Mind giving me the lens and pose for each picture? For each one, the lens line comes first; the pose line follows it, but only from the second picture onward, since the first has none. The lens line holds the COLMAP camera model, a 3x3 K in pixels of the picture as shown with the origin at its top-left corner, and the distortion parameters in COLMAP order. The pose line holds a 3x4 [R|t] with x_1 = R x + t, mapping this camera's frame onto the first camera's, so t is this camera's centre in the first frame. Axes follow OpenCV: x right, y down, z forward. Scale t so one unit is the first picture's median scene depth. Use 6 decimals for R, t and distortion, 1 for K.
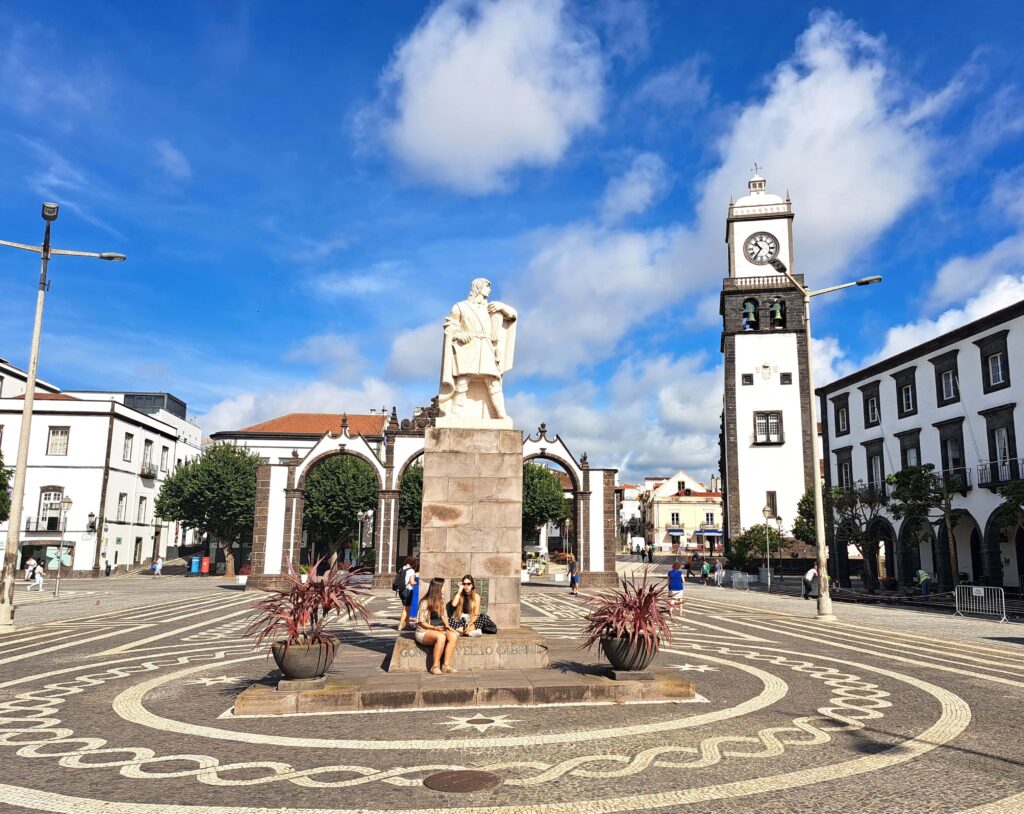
lens RADIAL K [[874.1, 0, 512.0], [0, 874.1, 407.0], [0, 0, 1]] dist [0.051655, -0.004966]
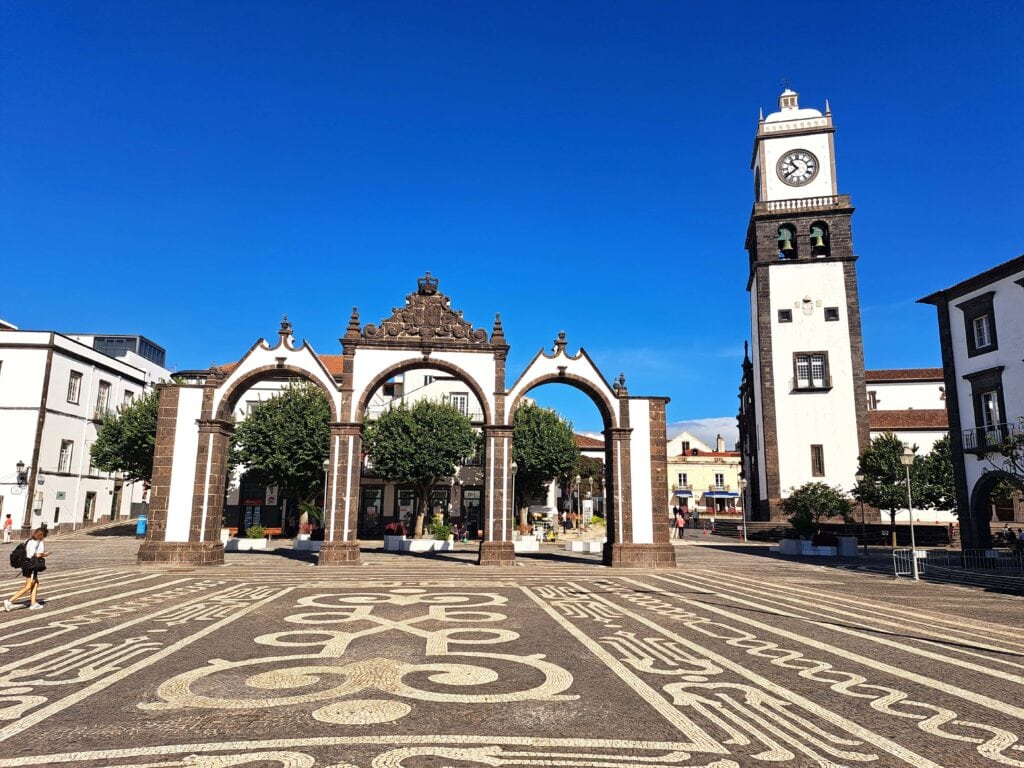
lens RADIAL K [[820.8, 0, 463.4], [0, 820.8, 336.6], [0, 0, 1]] dist [0.074271, -0.102057]
pose [[0.998426, -0.002294, -0.056029, -0.004090], [-0.000289, 0.998939, -0.046045, 0.027601], [0.056076, 0.045989, 0.997367, 0.167552]]
